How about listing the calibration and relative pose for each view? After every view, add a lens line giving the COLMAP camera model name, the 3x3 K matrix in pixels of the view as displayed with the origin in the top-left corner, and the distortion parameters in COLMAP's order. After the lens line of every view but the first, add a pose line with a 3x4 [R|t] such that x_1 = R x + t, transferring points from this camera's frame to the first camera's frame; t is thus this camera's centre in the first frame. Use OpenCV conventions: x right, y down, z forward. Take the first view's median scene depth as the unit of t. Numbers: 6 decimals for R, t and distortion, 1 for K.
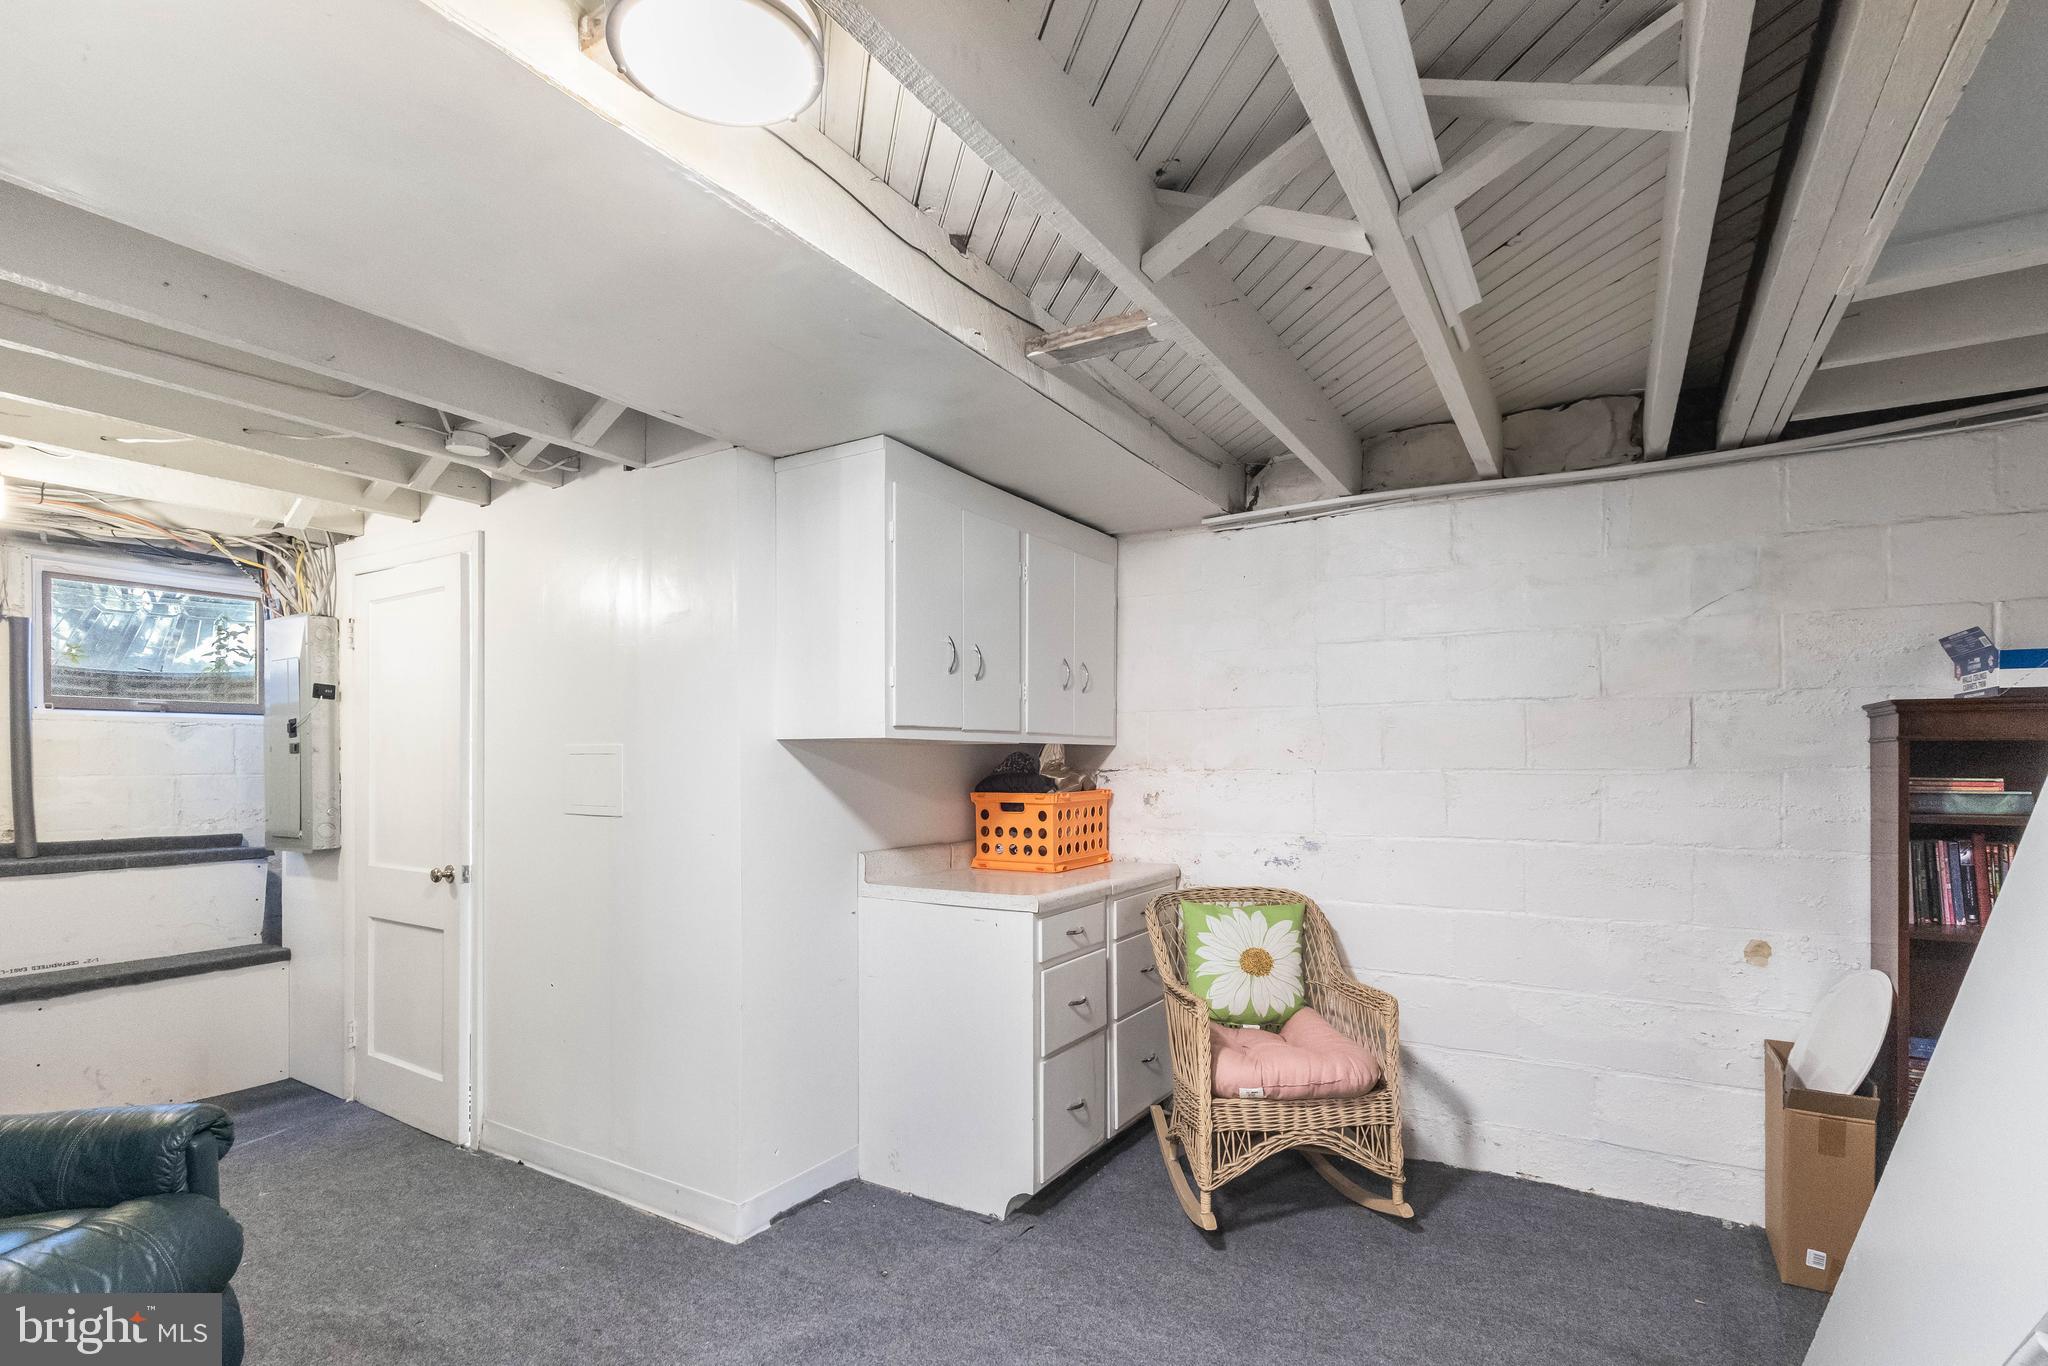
lens RADIAL K [[960.3, 0, 1026.0], [0, 960.3, 765.5], [0, 0, 1]] dist [-0.000438, 0.000042]
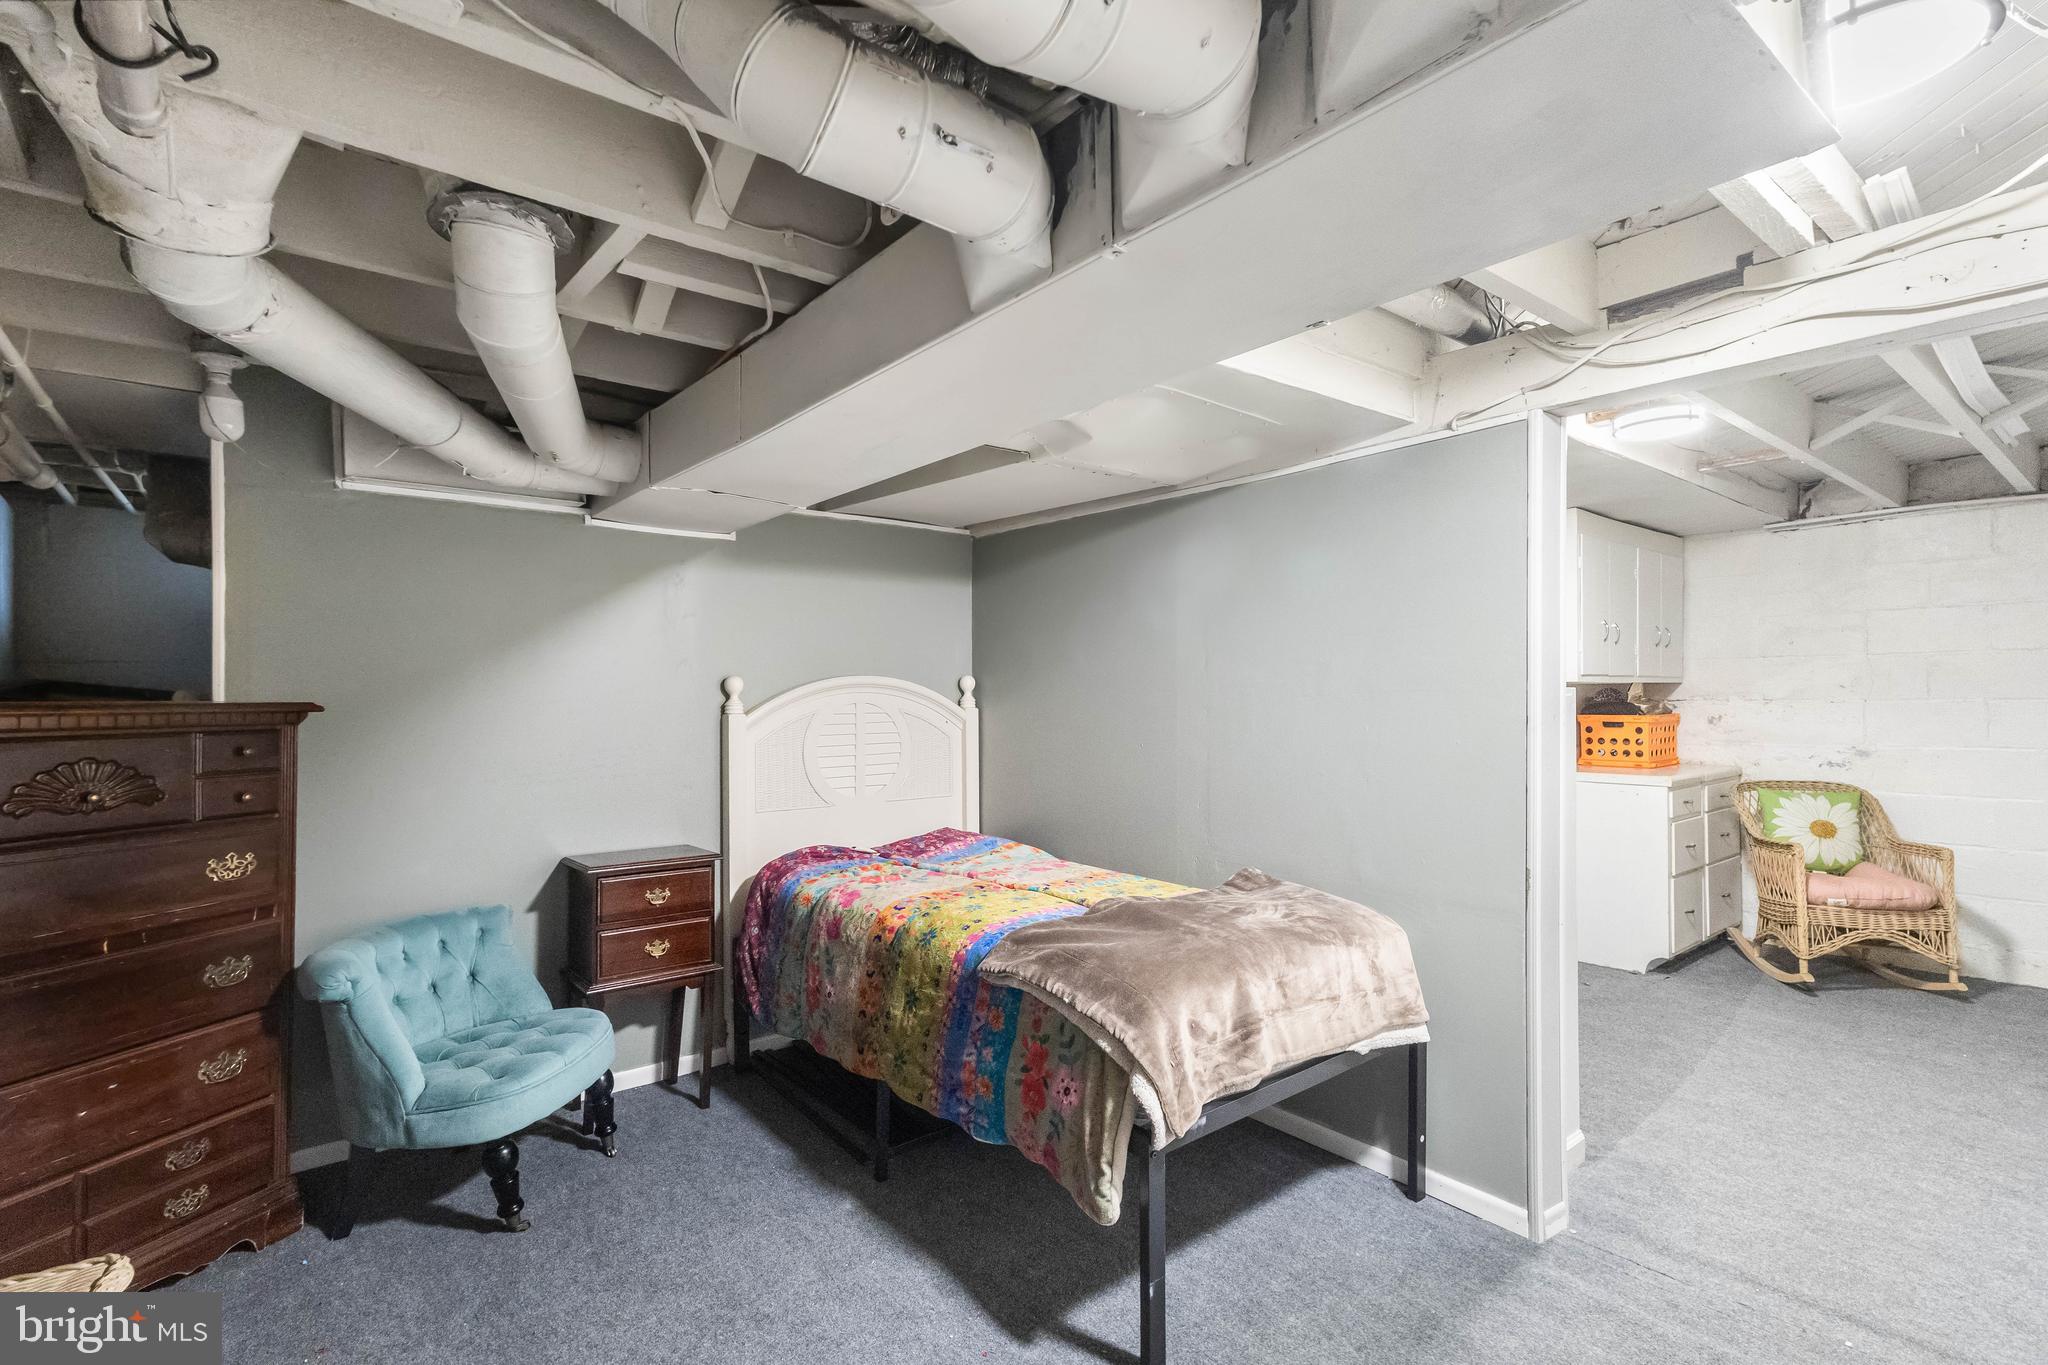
lens RADIAL K [[949.7, 0, 1021.5], [0, 949.7, 694.9], [0, 0, 1]] dist [0.002439, 0.000171]
pose [[0.940508, -0.004068, -0.339747, -0.415418], [0.003984, 0.999992, -0.000945, -0.006060], [0.339748, -0.000464, 0.940516, -0.785145]]
